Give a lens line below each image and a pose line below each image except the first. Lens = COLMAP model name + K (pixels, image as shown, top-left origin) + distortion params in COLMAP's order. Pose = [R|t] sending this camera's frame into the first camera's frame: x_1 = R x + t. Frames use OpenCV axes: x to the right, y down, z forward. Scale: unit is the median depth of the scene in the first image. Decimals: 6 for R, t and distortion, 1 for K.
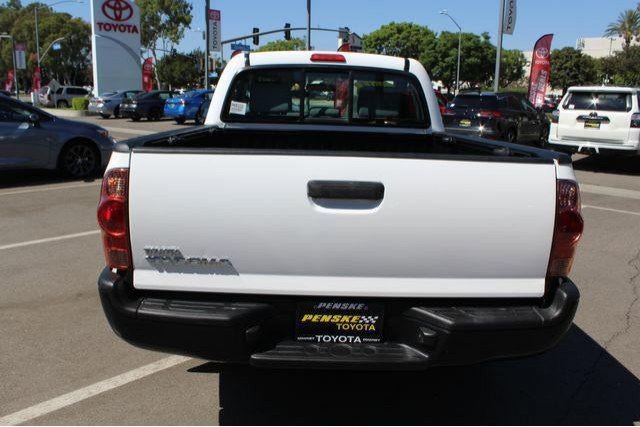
lens RADIAL K [[554.1, 0, 308.6], [0, 554.1, 216.7], [0, 0, 1]] dist [-0.167759, 0.154163]
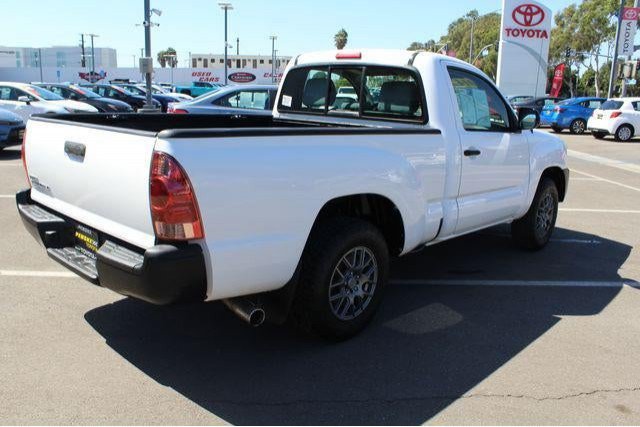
lens RADIAL K [[554.1, 0, 308.6], [0, 554.1, 216.7], [0, 0, 1]] dist [-0.167759, 0.154163]
pose [[0.712573, 0.153766, -0.684541, 0.757132], [-0.161154, 0.985472, 0.053610, -0.022944], [0.682839, 0.072116, 0.727001, 0.187478]]
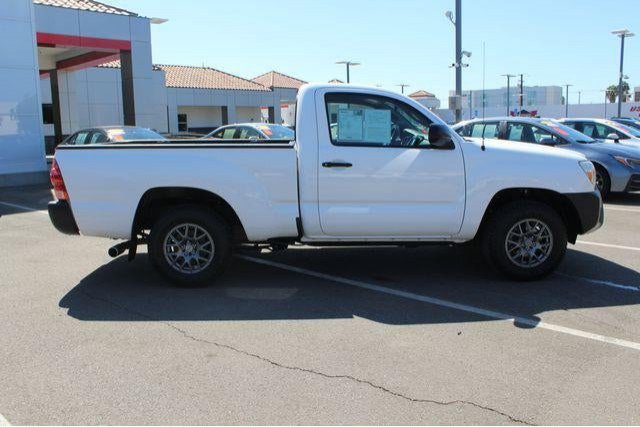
lens RADIAL K [[554.1, 0, 308.6], [0, 554.1, 216.7], [0, 0, 1]] dist [-0.167759, 0.154163]
pose [[0.006378, 0.135849, -0.990709, 1.441975], [-0.194398, 0.971996, 0.132032, -0.169405], [0.980902, 0.191750, 0.032608, 1.035507]]
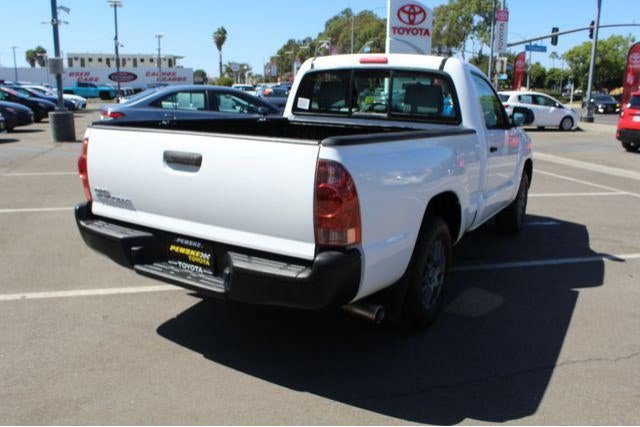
lens RADIAL K [[547.5, 0, 307.7], [0, 547.5, 215.6], [0, 0, 1]] dist [-0.160932, 0.137451]
pose [[0.847527, 0.112554, -0.518680, 0.529506], [-0.113093, 0.993110, 0.030710, 0.009427], [0.518563, 0.032631, 0.854417, -0.010602]]
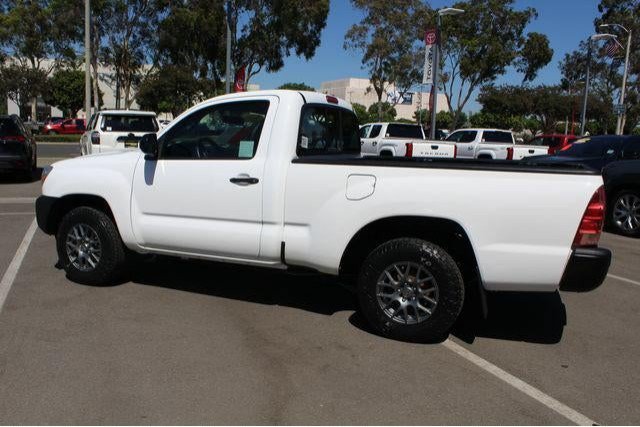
lens RADIAL K [[554.1, 0, 308.6], [0, 554.1, 216.7], [0, 0, 1]] dist [-0.167759, 0.154163]
pose [[0.400842, -0.145825, 0.904467, -1.119730], [0.173396, 0.981483, 0.081396, -0.141988], [-0.899589, 0.124204, 0.418705, 0.559921]]
